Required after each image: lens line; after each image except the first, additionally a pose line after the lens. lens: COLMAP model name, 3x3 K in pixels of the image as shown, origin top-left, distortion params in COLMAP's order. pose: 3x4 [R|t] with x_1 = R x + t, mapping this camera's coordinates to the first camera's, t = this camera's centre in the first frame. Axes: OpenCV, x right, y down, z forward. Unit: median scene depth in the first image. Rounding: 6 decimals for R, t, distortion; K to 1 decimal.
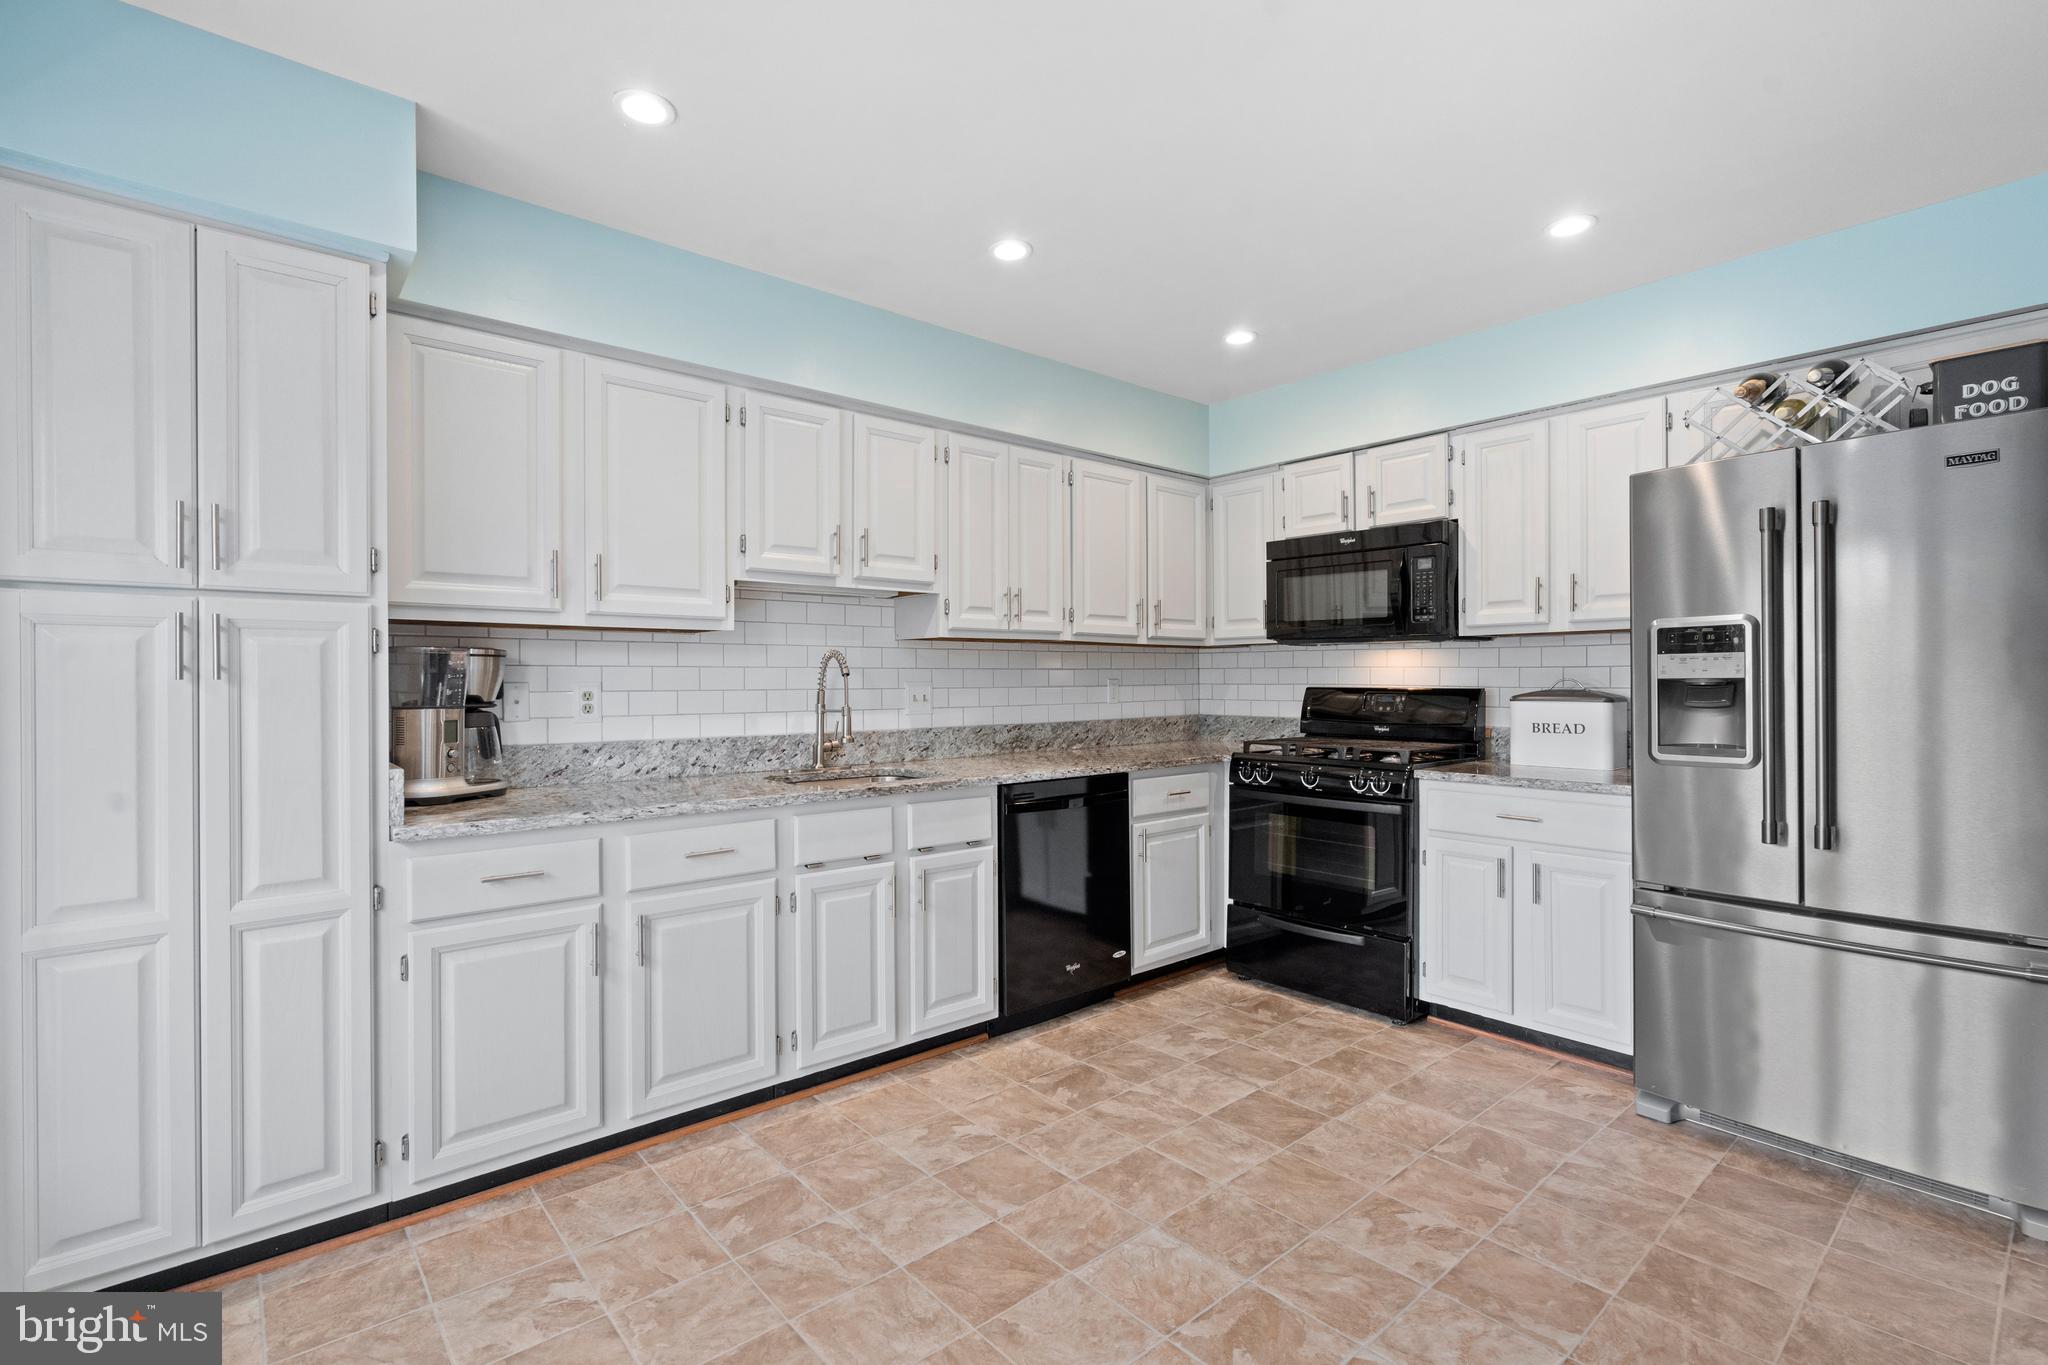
lens RADIAL K [[916.5, 0, 1024.0], [0, 916.5, 682.5], [0, 0, 1]] dist [0.001375, 0.000824]
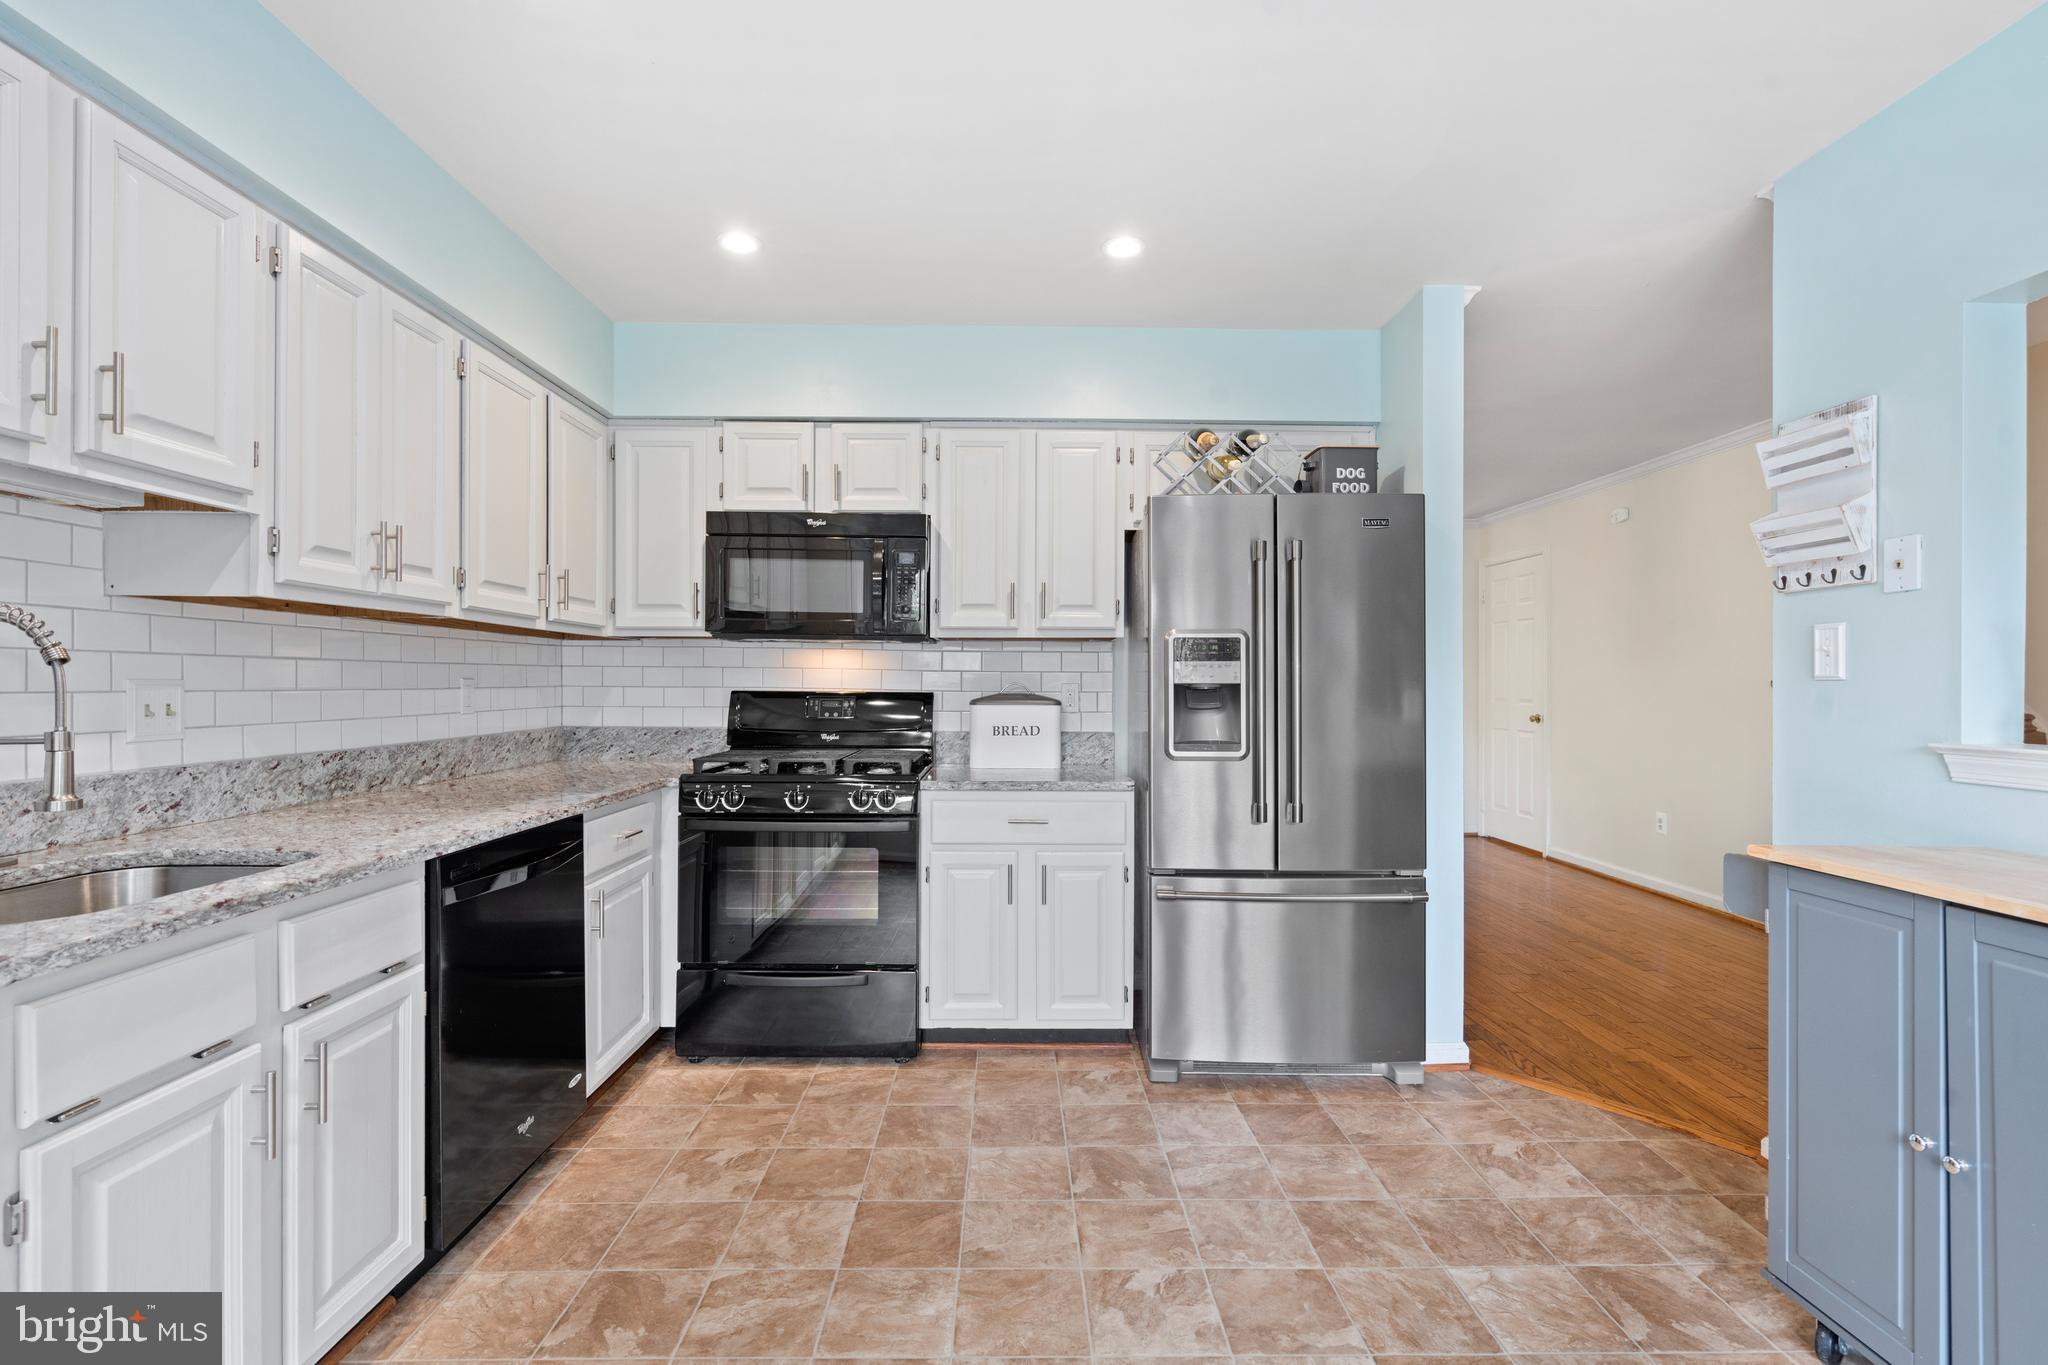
lens RADIAL K [[931.9, 0, 1027.0], [0, 931.9, 687.8], [0, 0, 1]] dist [-0.001915, 0.000842]
pose [[0.651794, 0.004419, 0.758383, -0.212447], [-0.005514, 0.999984, -0.001088, 0.002484], [-0.758376, -0.003472, 0.651808, 0.305966]]
